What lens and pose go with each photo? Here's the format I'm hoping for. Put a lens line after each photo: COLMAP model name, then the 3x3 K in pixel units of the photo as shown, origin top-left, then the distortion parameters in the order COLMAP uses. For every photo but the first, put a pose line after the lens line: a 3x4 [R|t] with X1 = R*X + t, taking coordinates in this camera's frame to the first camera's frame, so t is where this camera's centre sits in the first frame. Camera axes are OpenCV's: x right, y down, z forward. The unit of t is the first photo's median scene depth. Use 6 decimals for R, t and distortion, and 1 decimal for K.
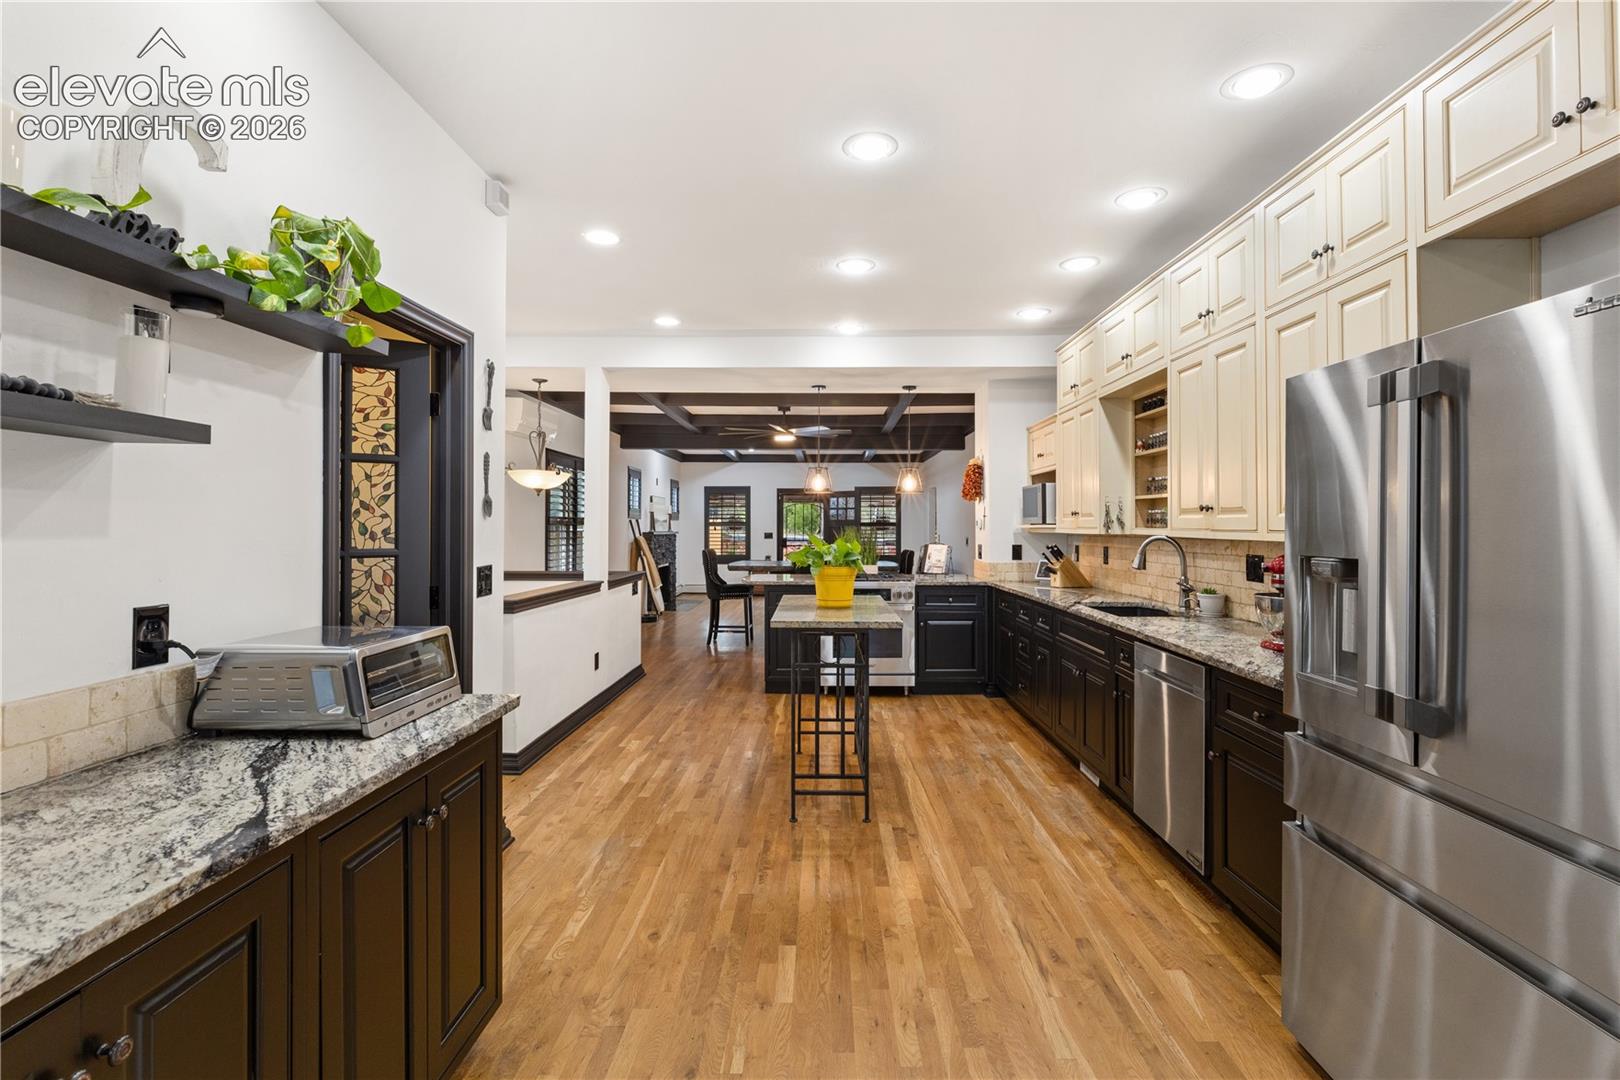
lens RADIAL K [[761.7, 0, 804.6], [0, 761.7, 519.0], [0, 0, 1]] dist [0.003571, 0.000665]
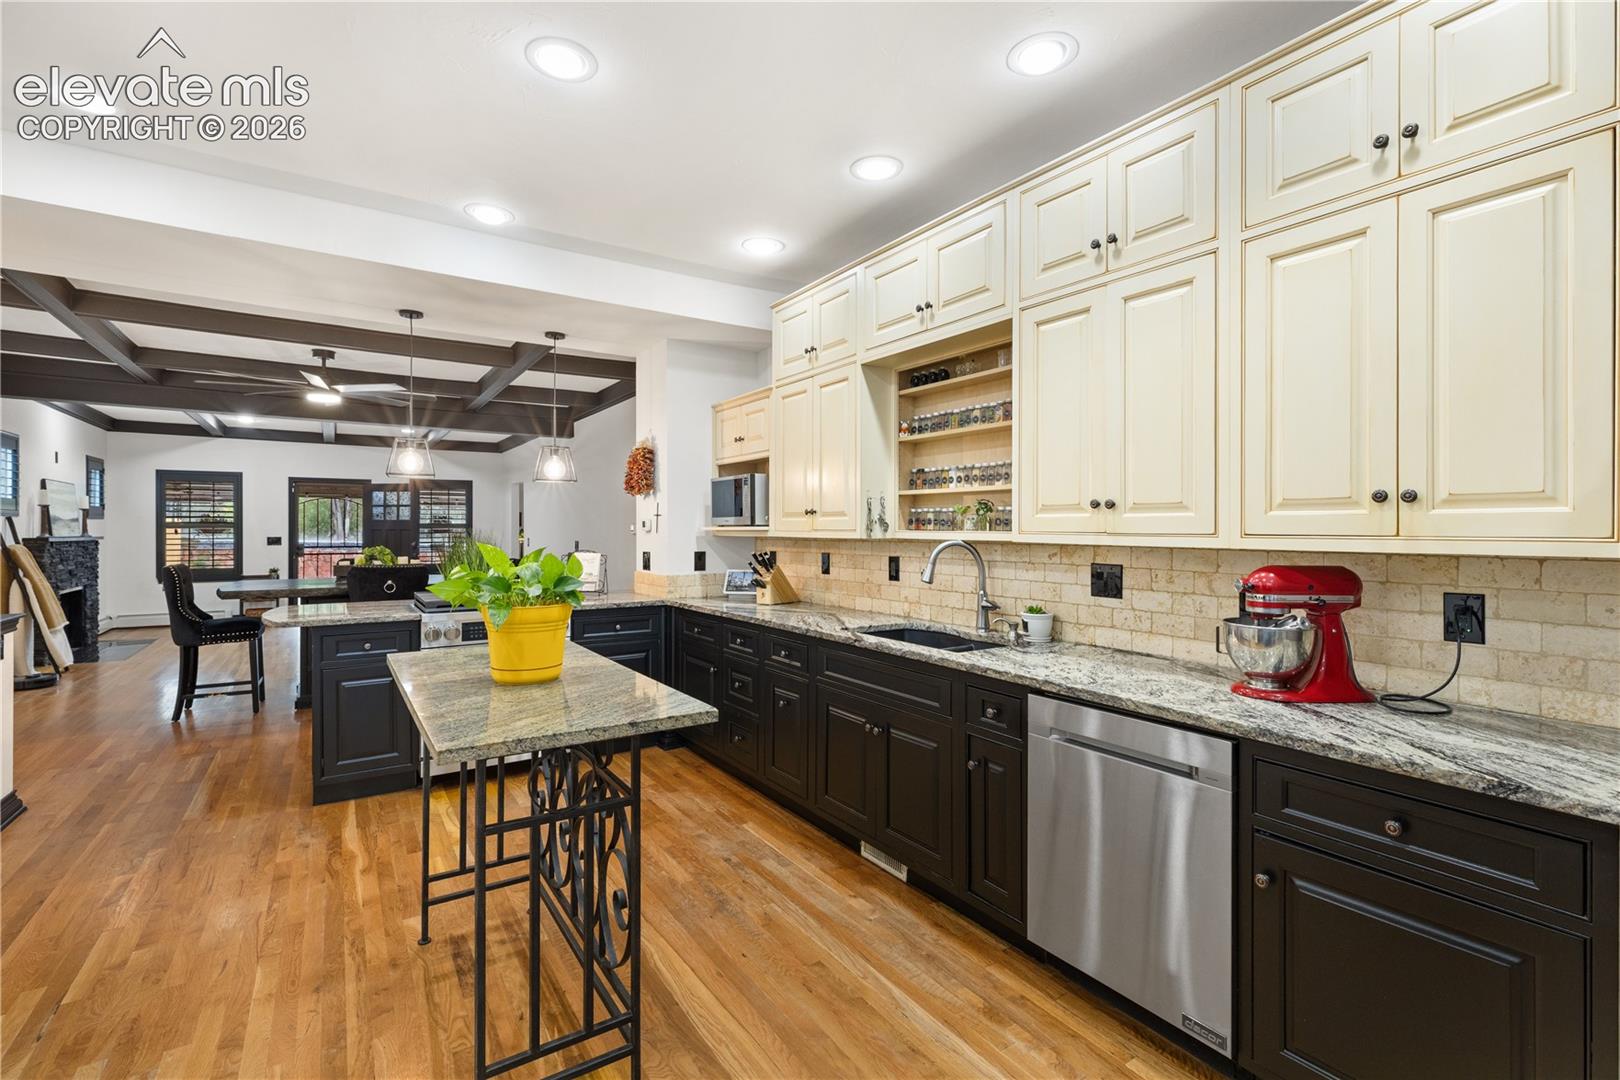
lens RADIAL K [[729.7, 0, 814.6], [0, 729.7, 528.0], [0, 0, 1]] dist [0.003975, 0.001218]
pose [[0.819316, 0.001106, 0.573342, -0.066397], [-0.006332, 0.999955, 0.007119, 0.003463], [-0.573308, -0.009464, 0.819286, 0.342135]]
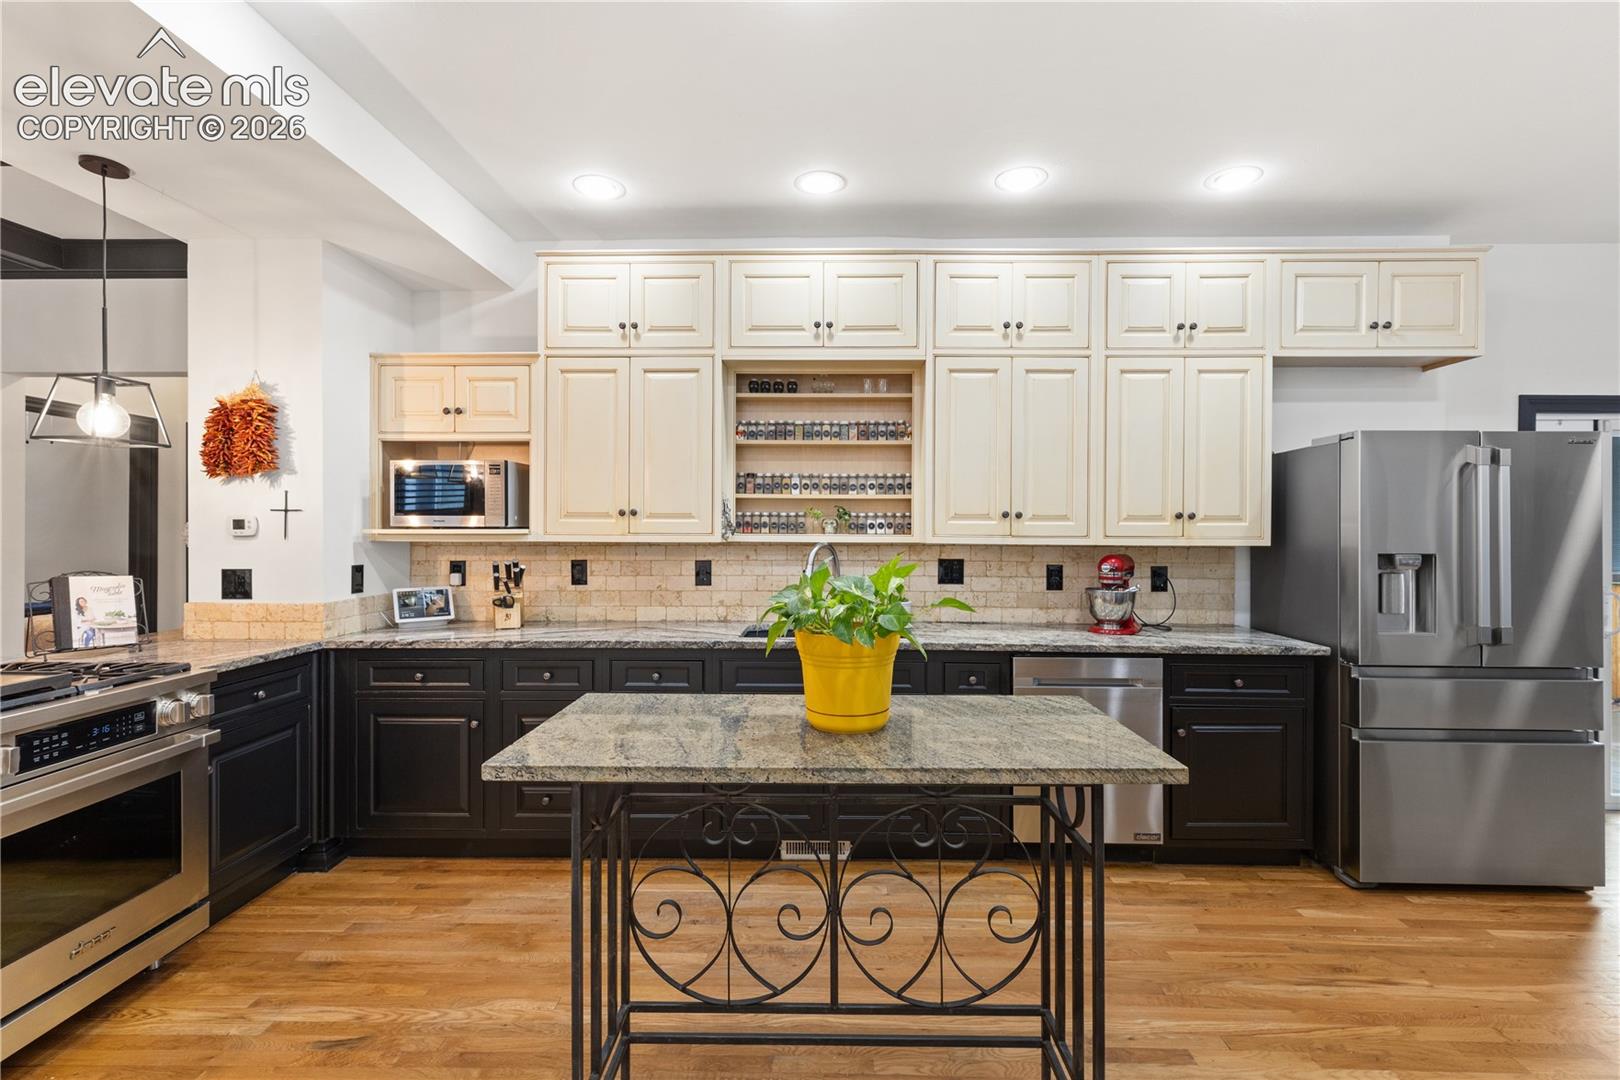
lens RADIAL K [[729.7, 0, 807.6], [0, 729.7, 532.0], [0, 0, 1]] dist [0.003975, 0.001218]
pose [[-0.006024, -0.003233, 0.999977, -0.270775], [-0.011775, 0.999926, 0.003162, 0.005373], [-0.999913, -0.011756, -0.006062, 0.758323]]
